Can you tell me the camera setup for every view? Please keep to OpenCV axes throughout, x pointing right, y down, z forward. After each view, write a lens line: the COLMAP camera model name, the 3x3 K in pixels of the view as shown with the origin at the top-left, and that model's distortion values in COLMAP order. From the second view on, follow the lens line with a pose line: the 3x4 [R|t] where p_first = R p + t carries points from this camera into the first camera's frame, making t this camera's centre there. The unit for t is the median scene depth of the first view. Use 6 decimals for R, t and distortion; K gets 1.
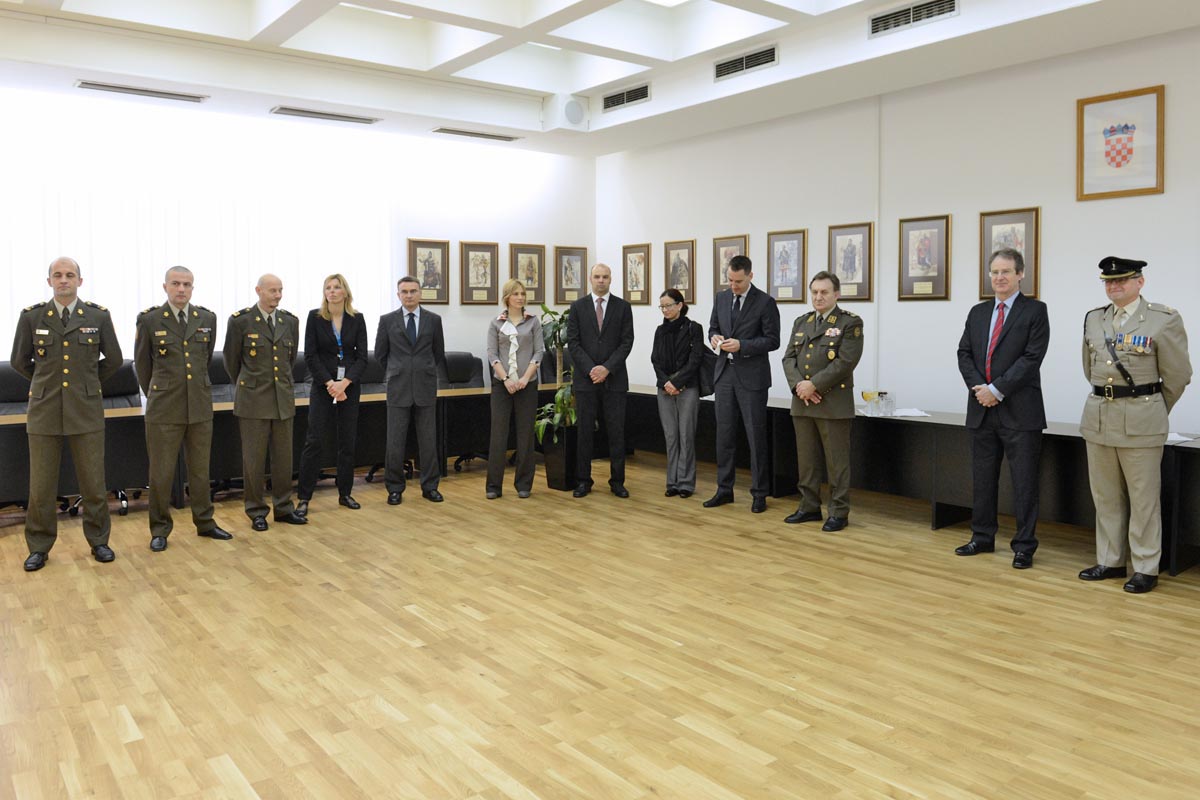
lens RADIAL K [[910.0, 0, 600.0], [0, 910.0, 400.0], [0, 0, 1]] dist [-0.045474, -0.002061]
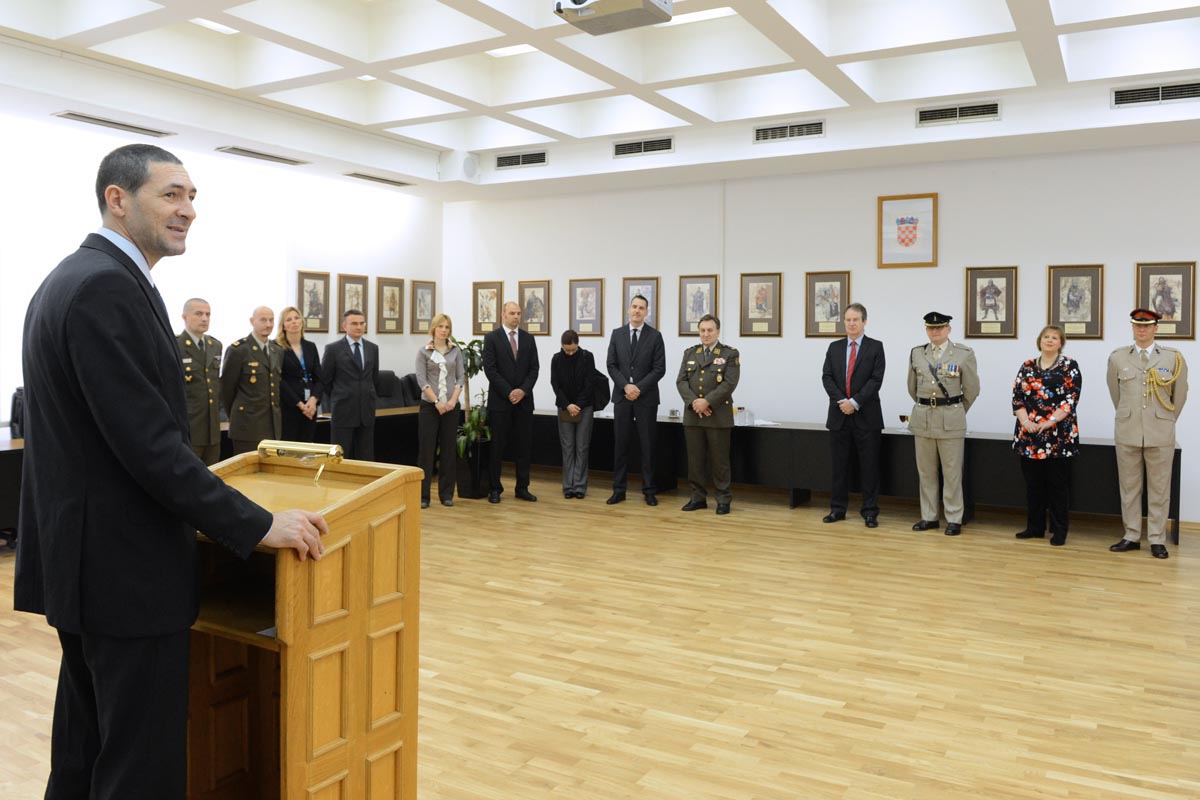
lens RADIAL K [[944.7, 0, 600.0], [0, 944.7, 400.0], [0, 0, 1]] dist [-0.030189, -0.003623]
pose [[0.927150, -0.012585, 0.374480, -0.406283], [0.023277, 0.999440, -0.024042, 0.009384], [-0.373967, 0.031007, 0.926923, -0.189730]]
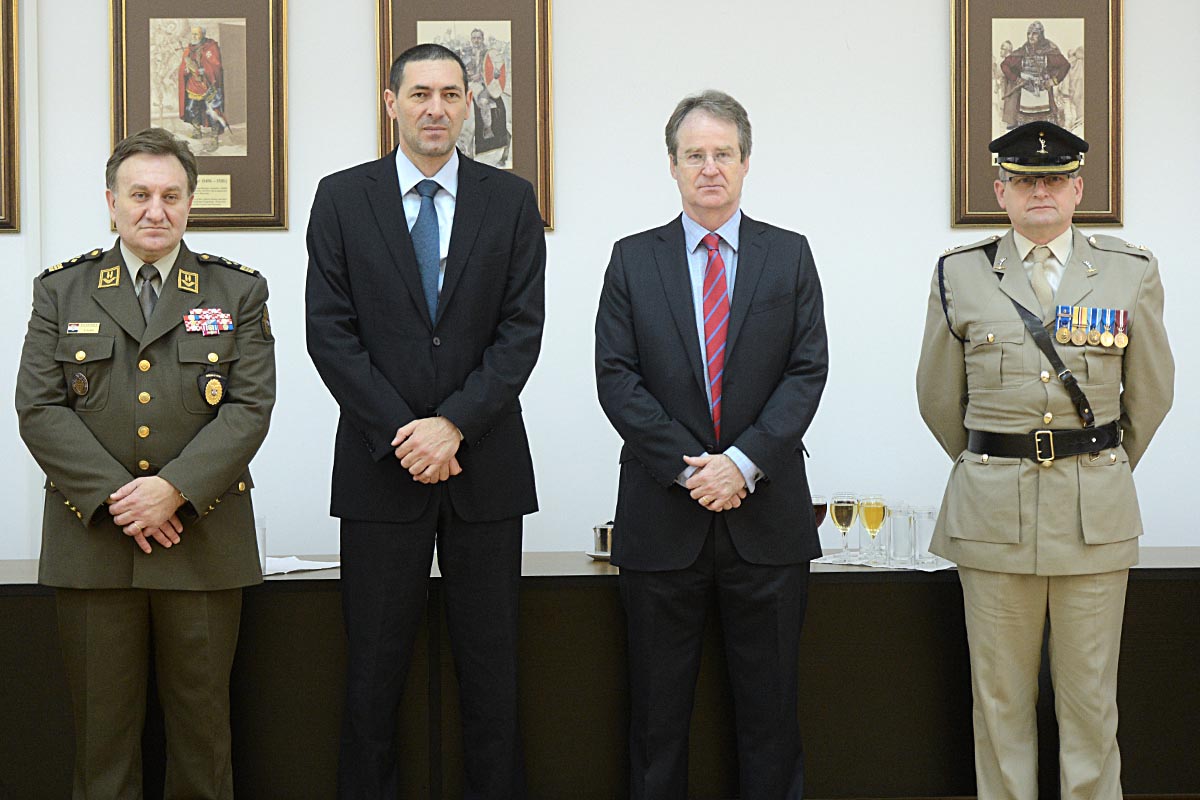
lens RADIAL K [[3060.7, 0, 508.1], [0, 3060.7, 400.0], [0, 0, 1]] dist [0.070166, 0.594973]
pose [[0.569059, -0.030670, 0.821724, -0.568034], [0.079993, 0.996629, -0.018198, -0.018391], [-0.818397, 0.076087, 0.569594, 0.291694]]
